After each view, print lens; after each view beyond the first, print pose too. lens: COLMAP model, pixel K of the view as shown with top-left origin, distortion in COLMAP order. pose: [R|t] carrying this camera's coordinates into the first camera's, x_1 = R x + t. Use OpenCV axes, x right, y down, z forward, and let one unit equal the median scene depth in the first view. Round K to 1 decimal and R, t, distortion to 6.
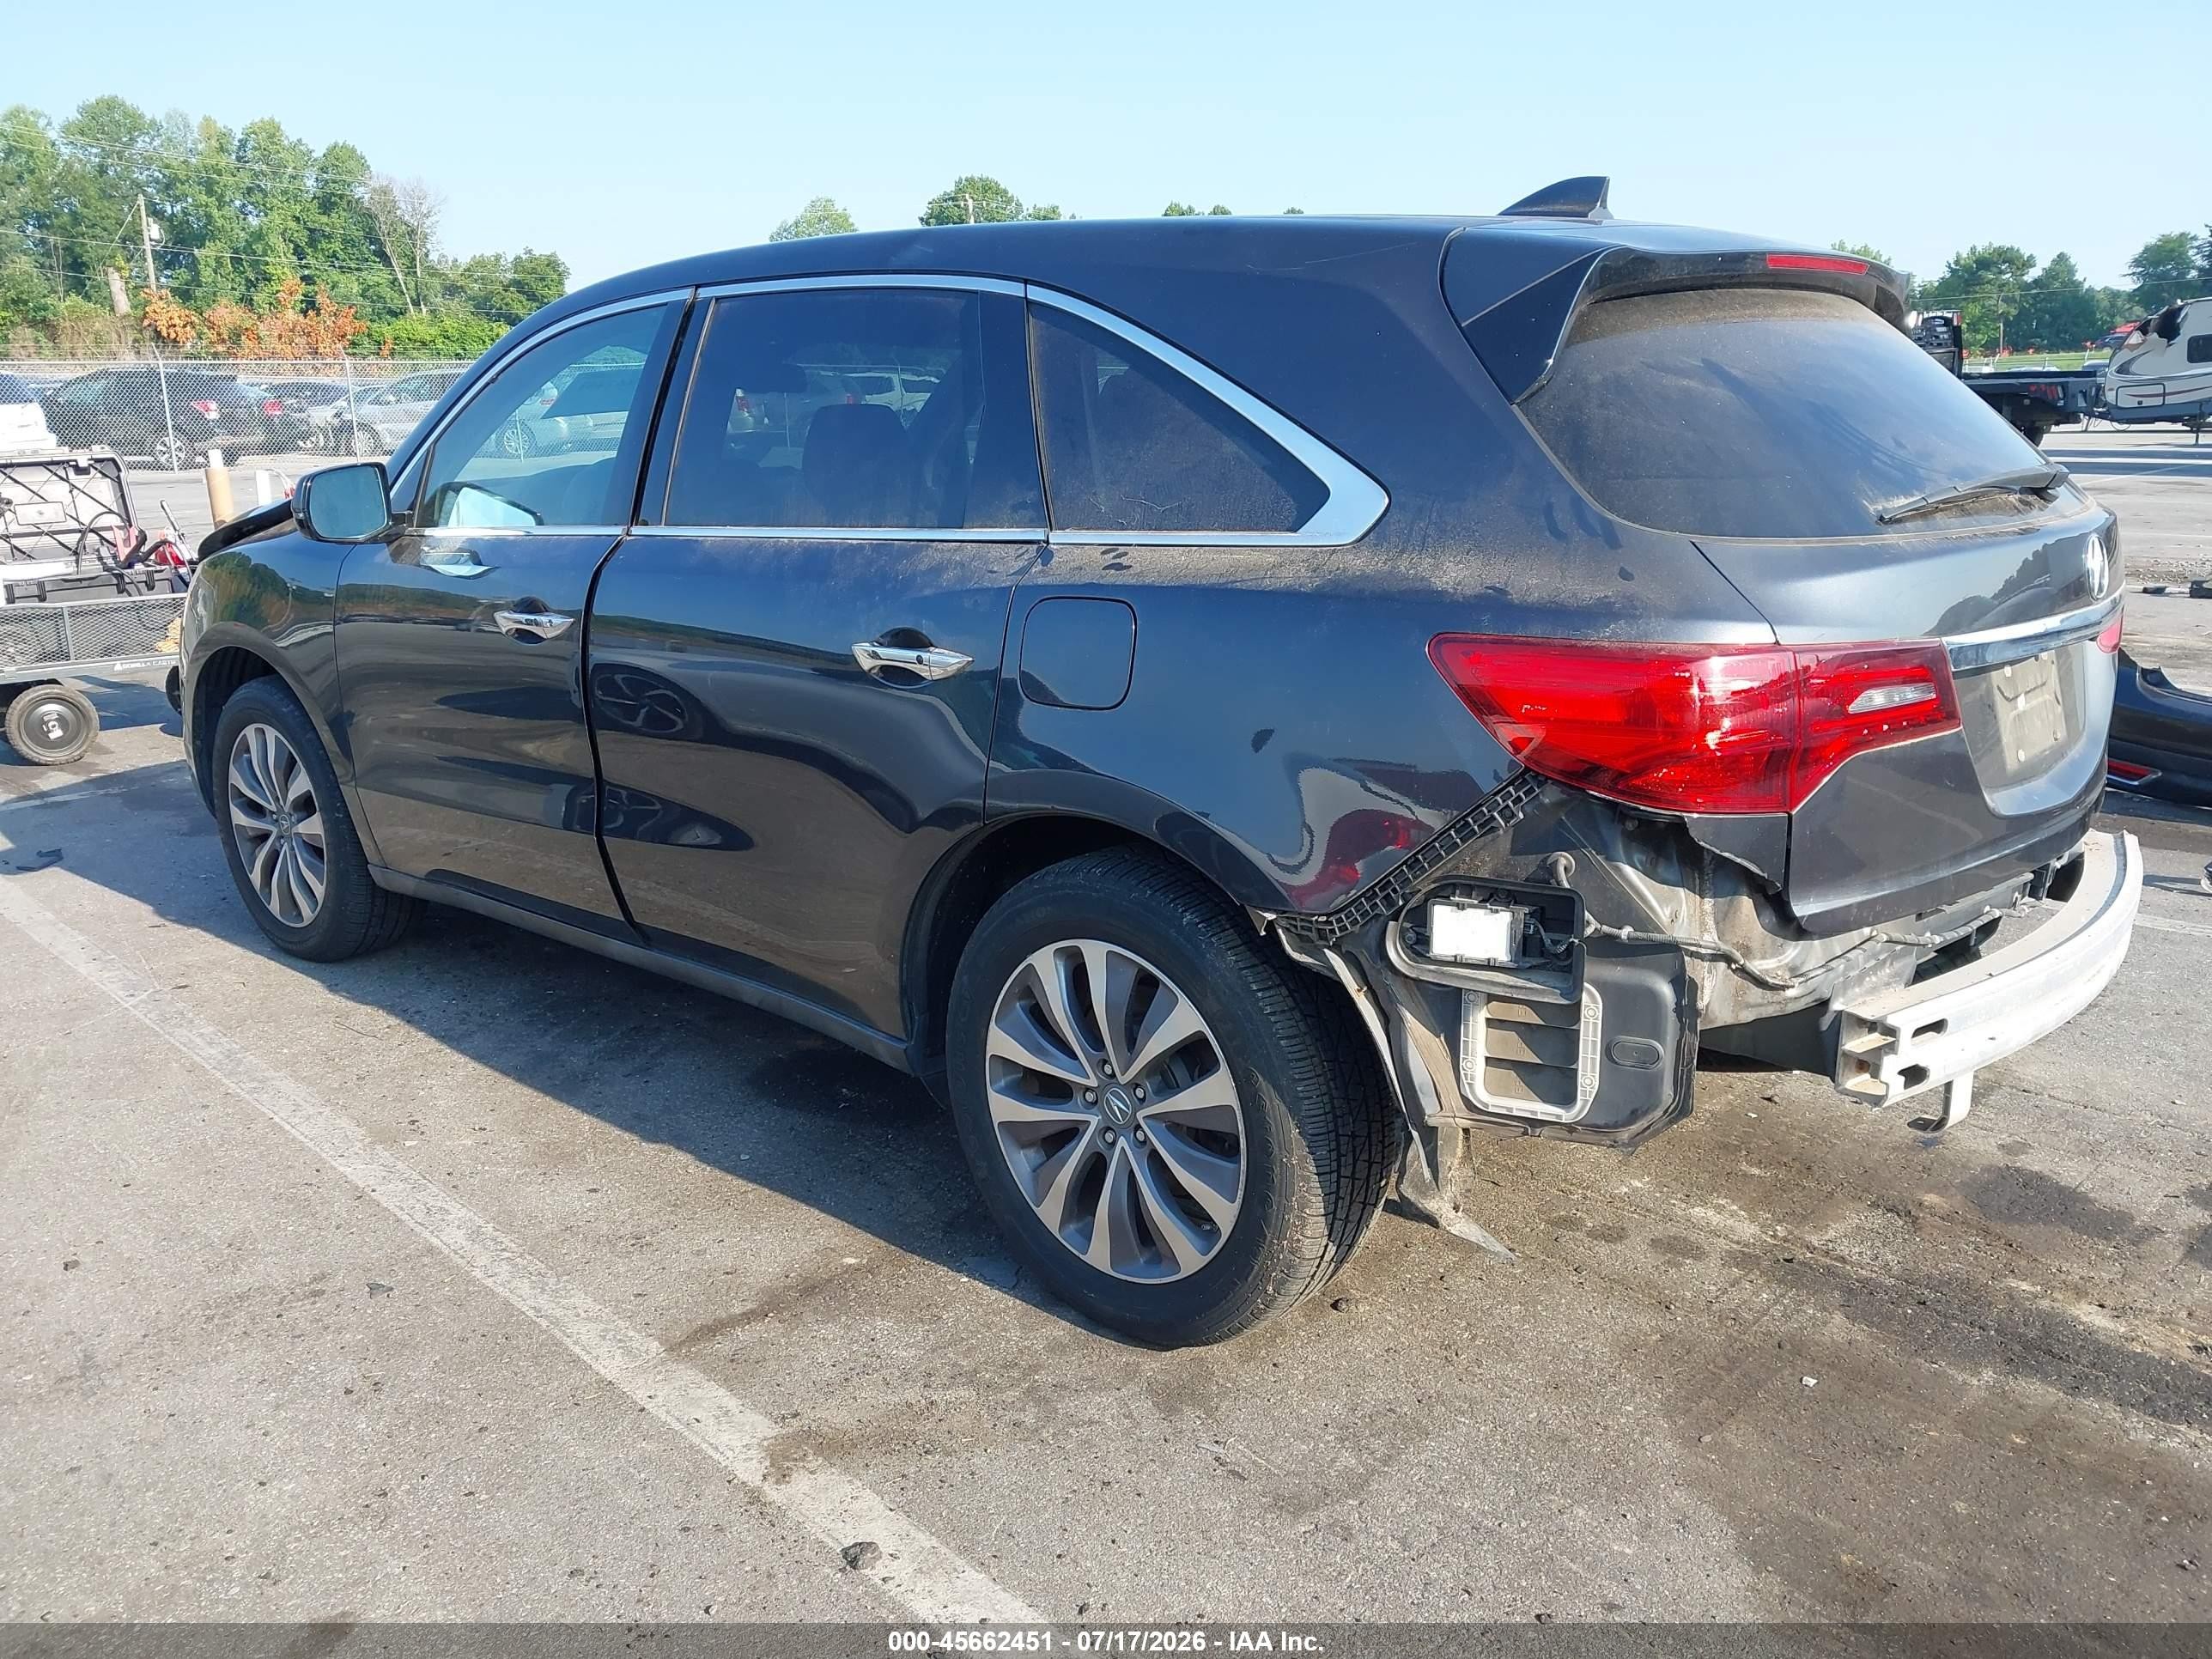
lens RADIAL K [[1777.4, 0, 1122.9], [0, 1777.4, 827.7], [0, 0, 1]] dist [0.037064, -0.061995]
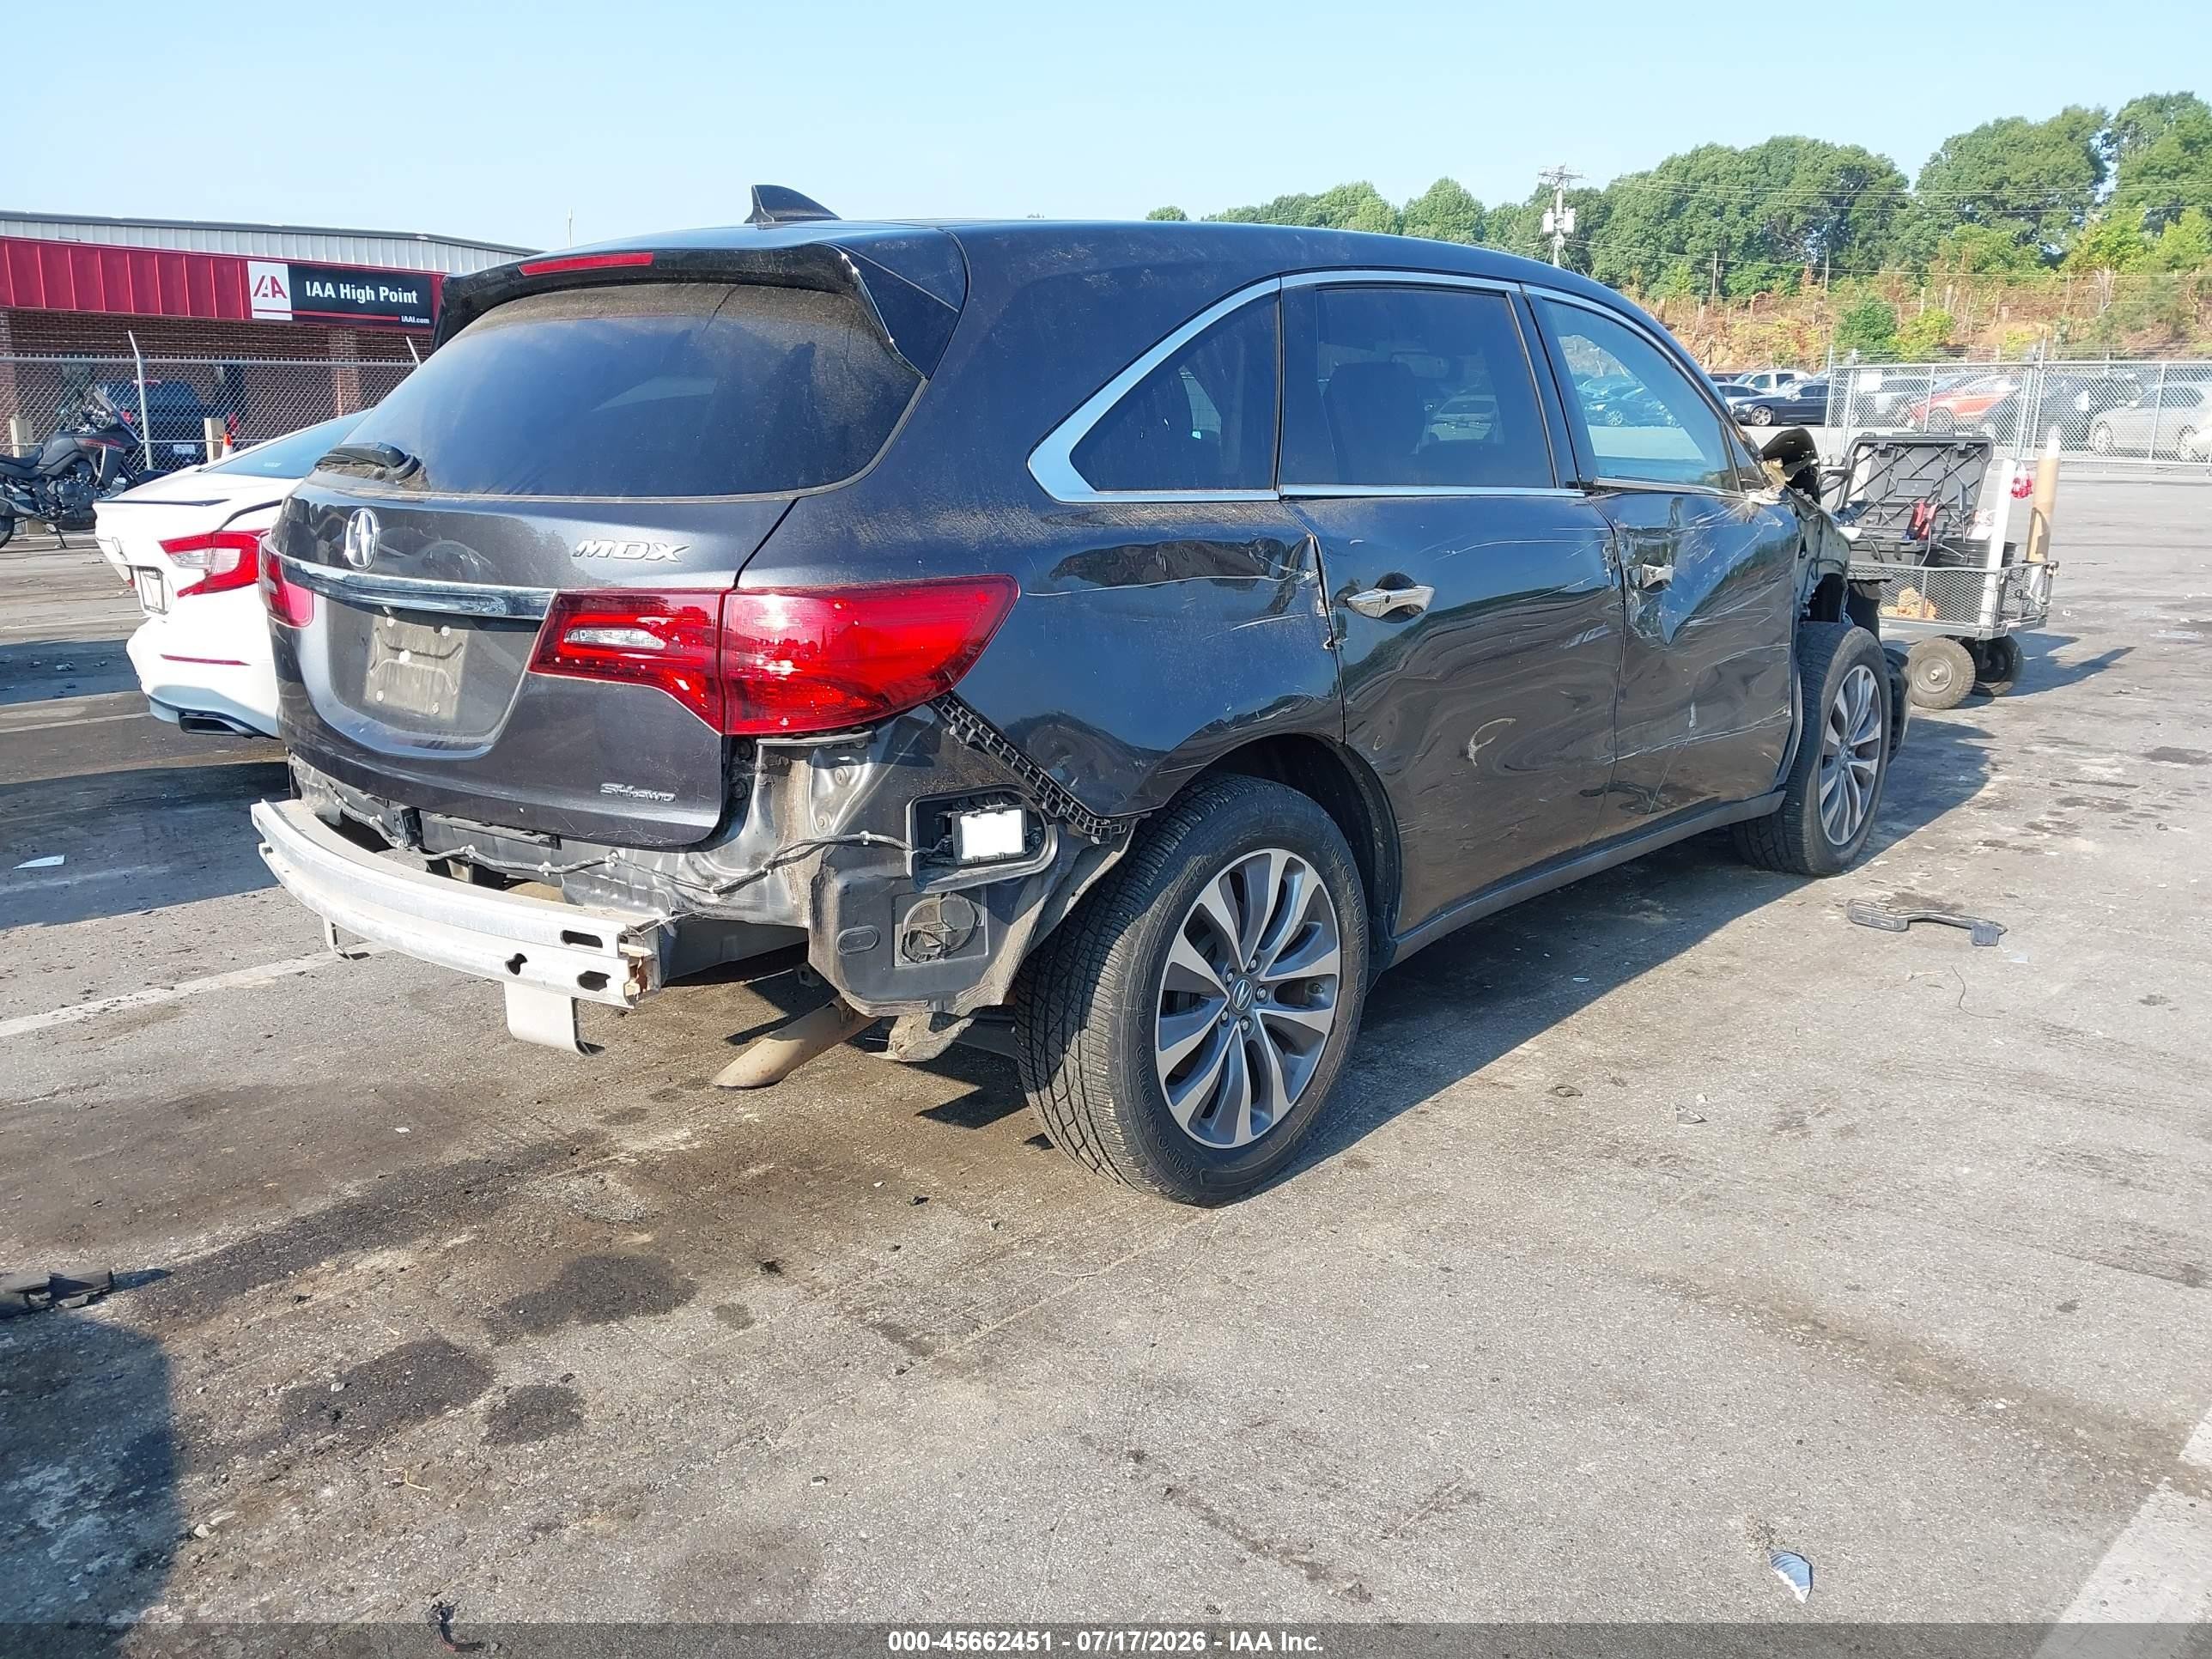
lens RADIAL K [[1766.3, 0, 1102.9], [0, 1766.3, 854.9], [0, 0, 1]] dist [0.001480, -0.001151]
pose [[-0.037369, 0.264382, -0.963694, 1.526658], [-0.244776, 0.932568, 0.265334, -0.341798], [0.968859, 0.245804, 0.029865, 1.369337]]
